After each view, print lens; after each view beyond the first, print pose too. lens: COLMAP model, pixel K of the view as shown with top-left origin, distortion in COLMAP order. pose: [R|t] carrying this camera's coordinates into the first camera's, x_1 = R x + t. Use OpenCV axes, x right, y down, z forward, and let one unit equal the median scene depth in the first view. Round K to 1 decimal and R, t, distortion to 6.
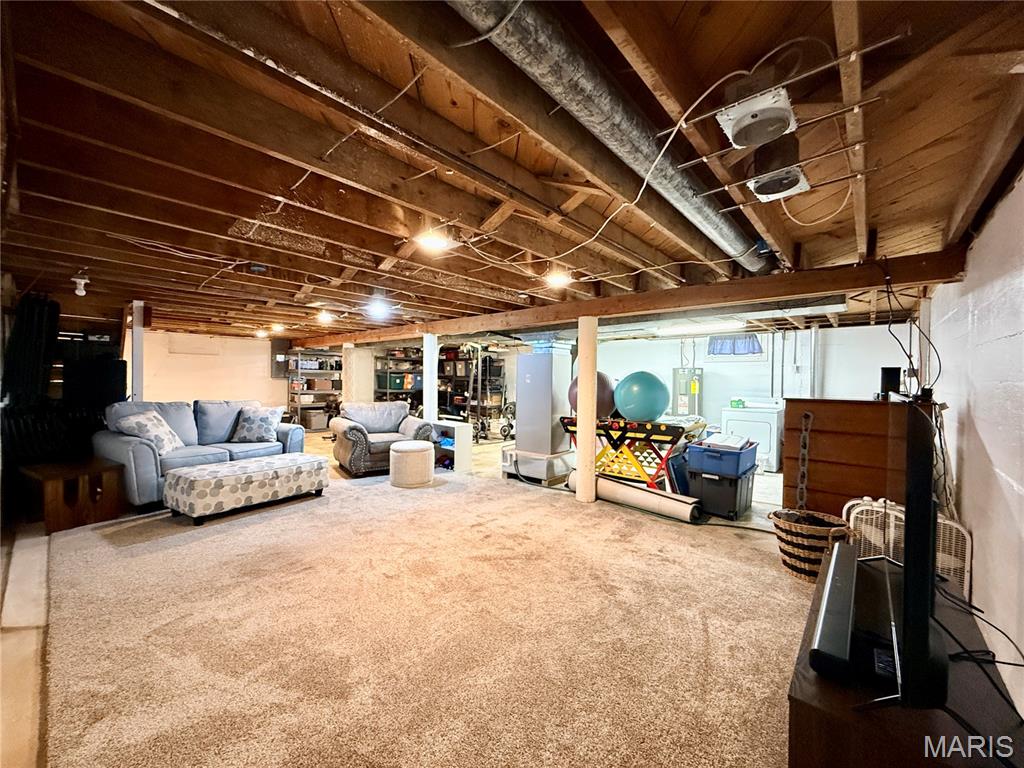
lens RADIAL K [[407.9, 0, 510.2], [0, 407.9, 383.7], [0, 0, 1]] dist [0.000663, -0.000002]
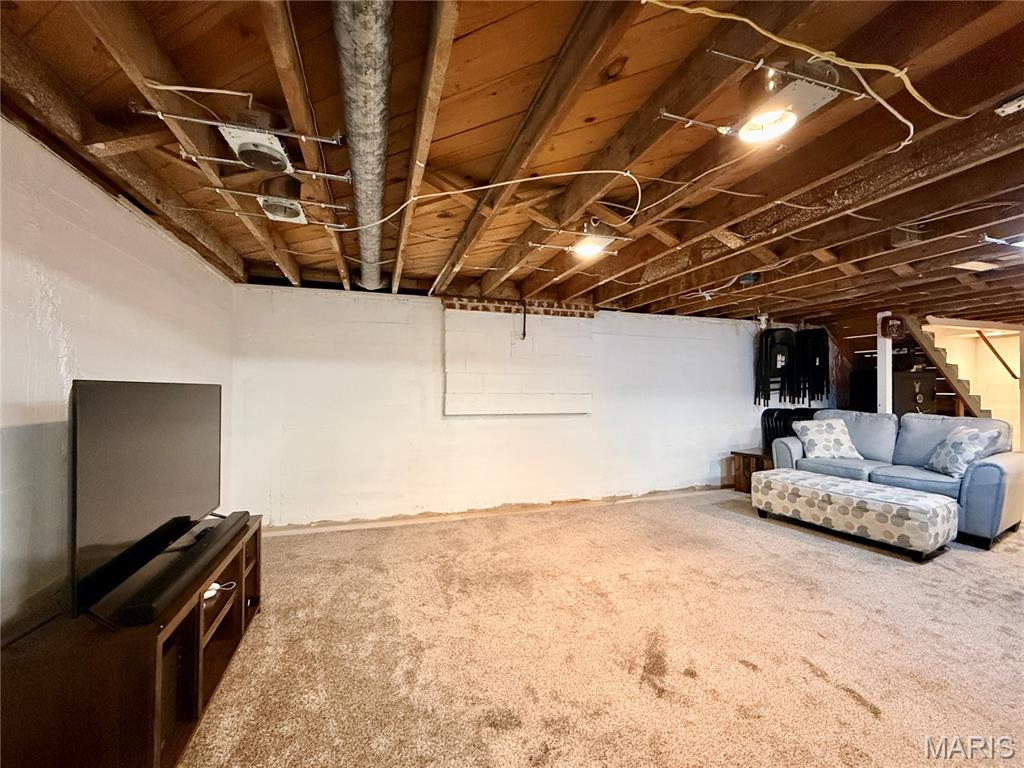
lens RADIAL K [[407.9, 0, 510.2], [0, 407.9, 383.7], [0, 0, 1]] dist [0.000663, -0.000002]
pose [[-0.502671, -0.026124, -0.864083, 0.524265], [-0.018773, 0.999637, -0.019302, 0.011943], [0.864274, 0.006519, -0.502979, 0.885224]]
